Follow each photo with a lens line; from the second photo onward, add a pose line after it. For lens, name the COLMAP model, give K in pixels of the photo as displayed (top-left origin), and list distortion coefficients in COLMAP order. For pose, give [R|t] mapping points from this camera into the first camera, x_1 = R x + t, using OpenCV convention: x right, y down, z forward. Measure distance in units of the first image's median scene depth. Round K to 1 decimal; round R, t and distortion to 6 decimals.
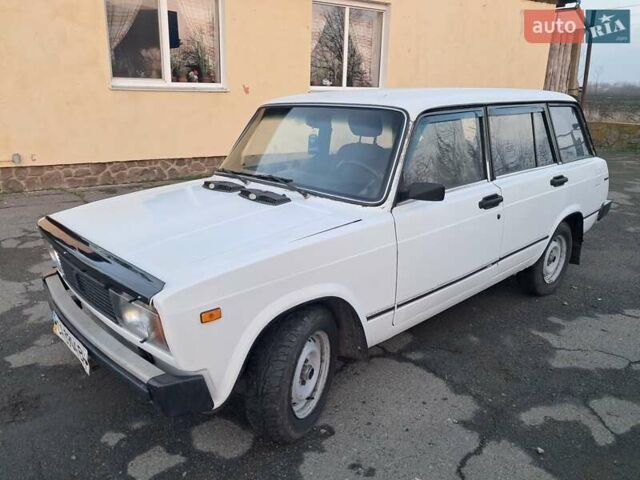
lens RADIAL K [[498.8, 0, 320.0], [0, 498.8, 240.0], [0, 0, 1]] dist [0.001536, 0.005554]
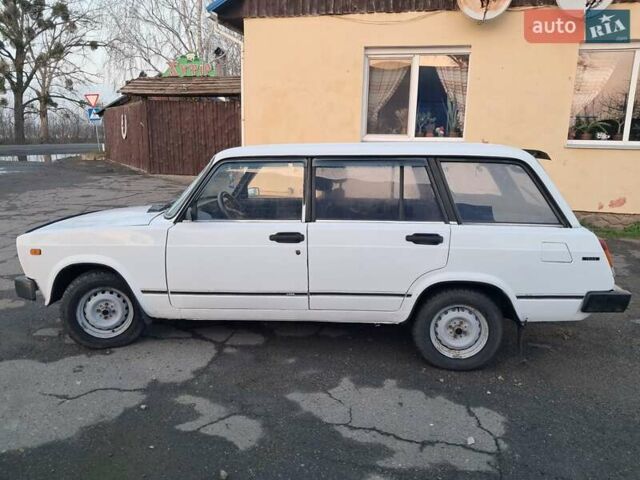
lens RADIAL K [[504.3, 0, 322.0], [0, 504.3, 240.8], [0, 0, 1]] dist [0.005858, 0.003247]
pose [[0.670722, 0.143610, -0.727673, 1.216521], [-0.217296, 0.976076, -0.007656, -0.076376], [0.709165, 0.163255, 0.685881, 0.247756]]
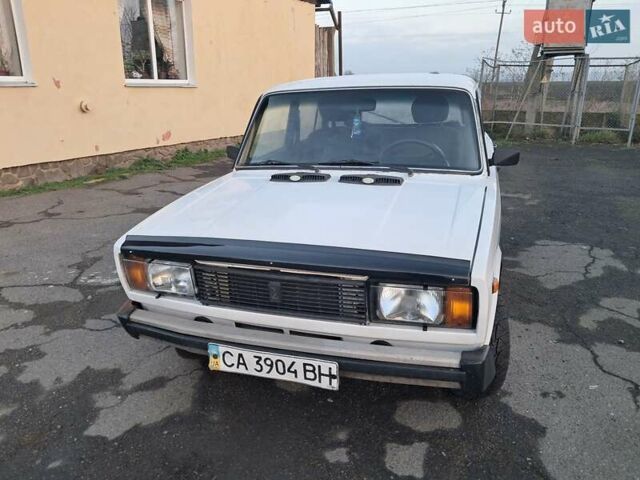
lens RADIAL K [[491.3, 0, 320.0], [0, 491.3, 240.0], [0, 0, 1]] dist [0.001569, 0.003702]
pose [[0.864507, -0.168348, 0.473588, -0.599785], [0.161556, 0.985311, 0.055342, -0.033871], [-0.475948, 0.028668, 0.879006, 0.162300]]
